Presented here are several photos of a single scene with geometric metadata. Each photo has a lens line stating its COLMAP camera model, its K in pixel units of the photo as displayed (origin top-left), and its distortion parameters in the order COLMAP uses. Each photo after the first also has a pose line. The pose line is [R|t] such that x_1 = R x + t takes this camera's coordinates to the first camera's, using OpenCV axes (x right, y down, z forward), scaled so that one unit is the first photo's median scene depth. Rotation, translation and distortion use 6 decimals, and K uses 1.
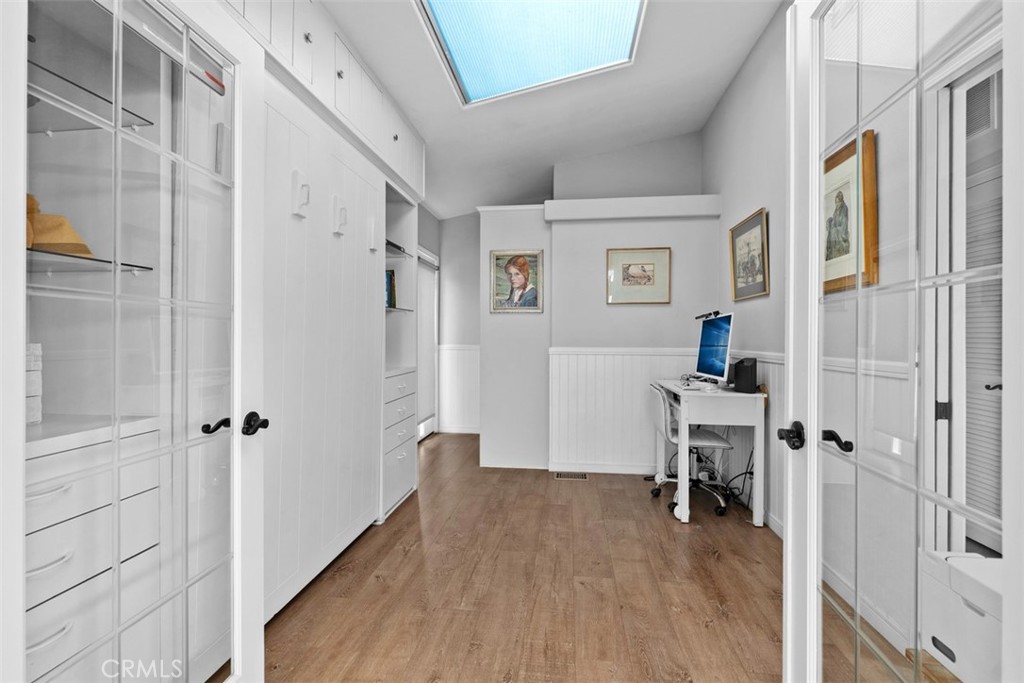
lens RADIAL K [[484.6, 0, 512.5], [0, 484.6, 340.3], [0, 0, 1]] dist [-0.001915, -0.000040]
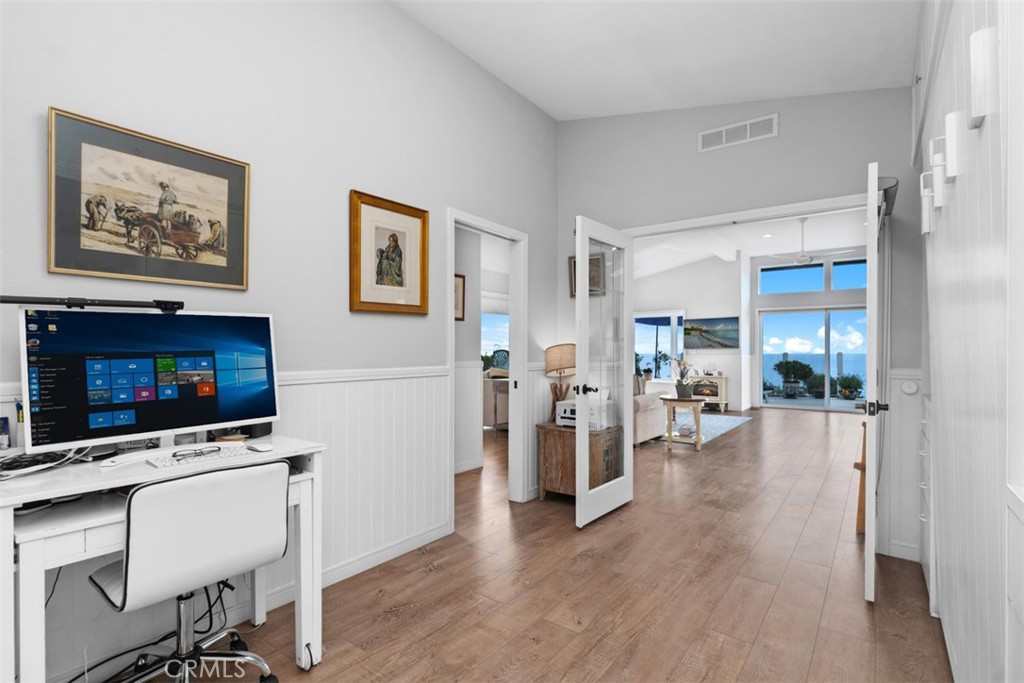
lens RADIAL K [[484.6, 0, 514.1], [0, 484.6, 344.7], [0, 0, 1]] dist [-0.001915, -0.000040]
pose [[-0.862770, -0.001122, 0.505596, -0.206680], [-0.002129, 0.999997, -0.001415, -0.021033], [-0.505593, -0.002298, -0.862769, 1.809822]]
